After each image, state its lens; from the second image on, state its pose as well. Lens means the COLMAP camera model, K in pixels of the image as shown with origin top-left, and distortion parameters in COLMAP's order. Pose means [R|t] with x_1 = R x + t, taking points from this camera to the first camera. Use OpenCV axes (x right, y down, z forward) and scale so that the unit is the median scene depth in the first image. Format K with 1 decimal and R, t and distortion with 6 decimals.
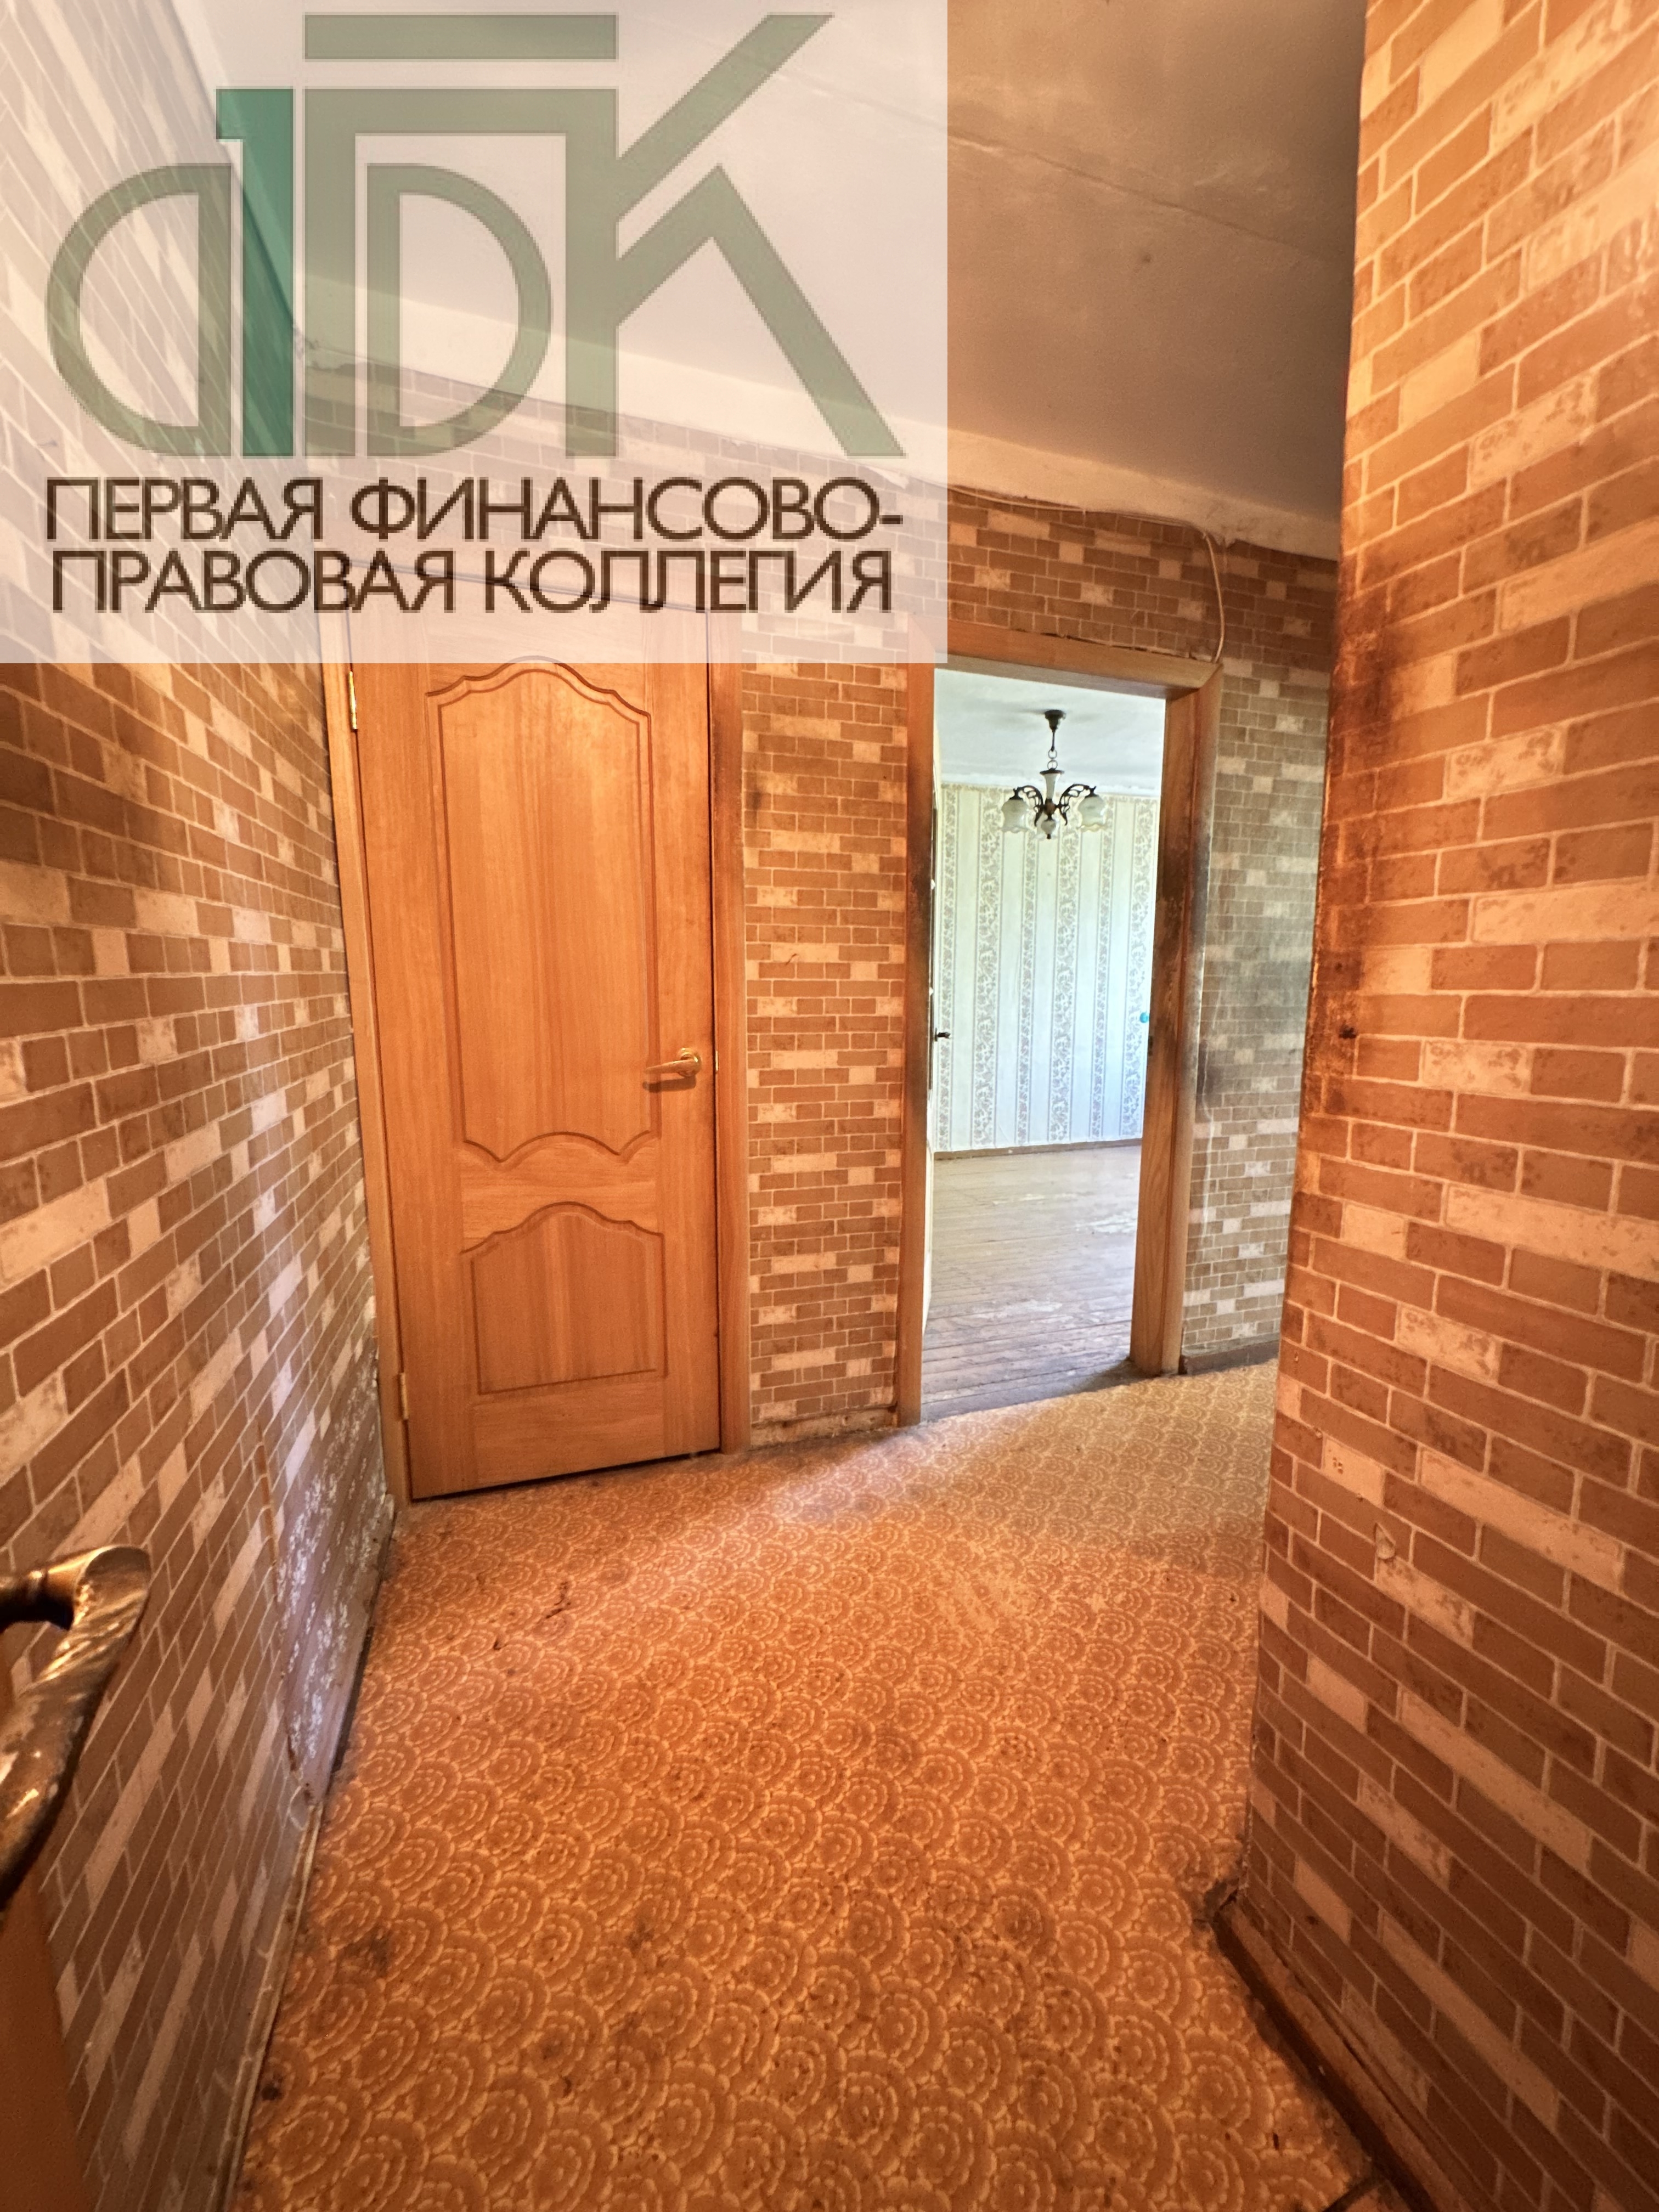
lens RADIAL K [[887.1, 0, 832.6], [0, 887.1, 1104.8], [0, 0, 1]] dist [-0.002459, 0.000424]
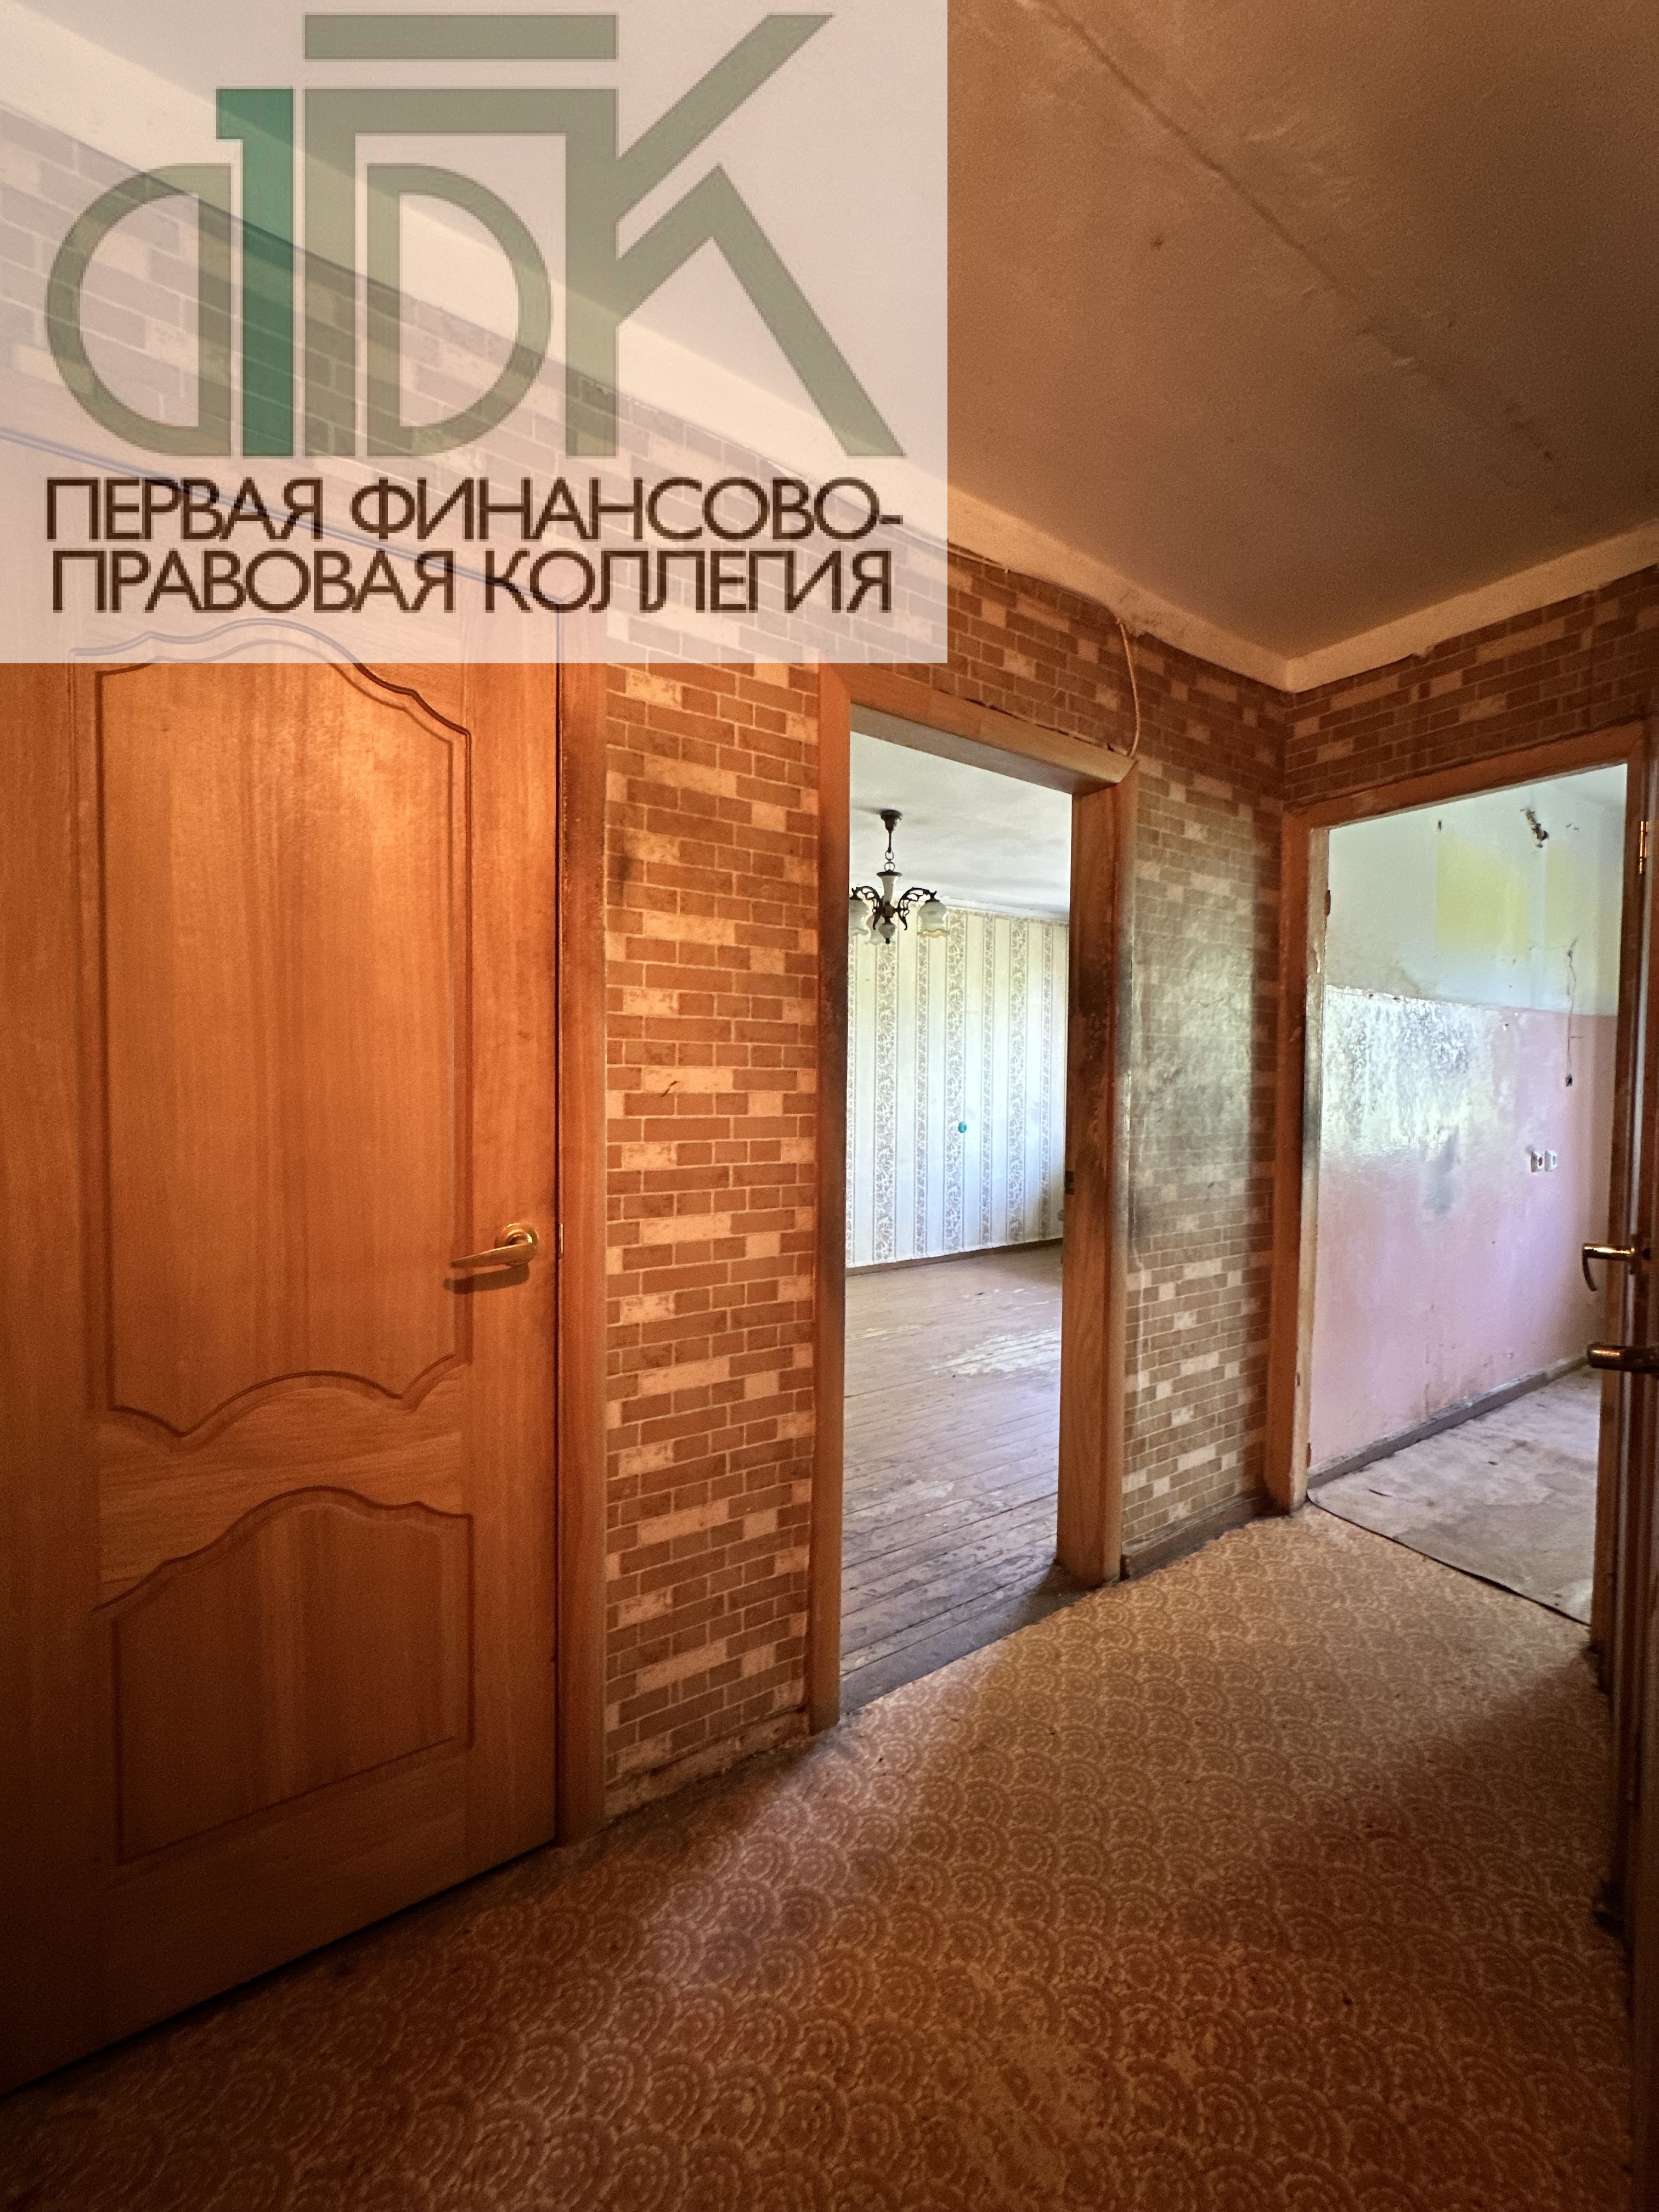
lens RADIAL K [[887.1, 0, 832.6], [0, 887.1, 1104.8], [0, 0, 1]] dist [-0.002459, 0.000424]
pose [[0.967151, -0.001141, 0.254199, -0.093957], [0.028760, 0.994060, -0.104962, -0.068120], [-0.252570, 0.108825, 0.961439, 0.265764]]
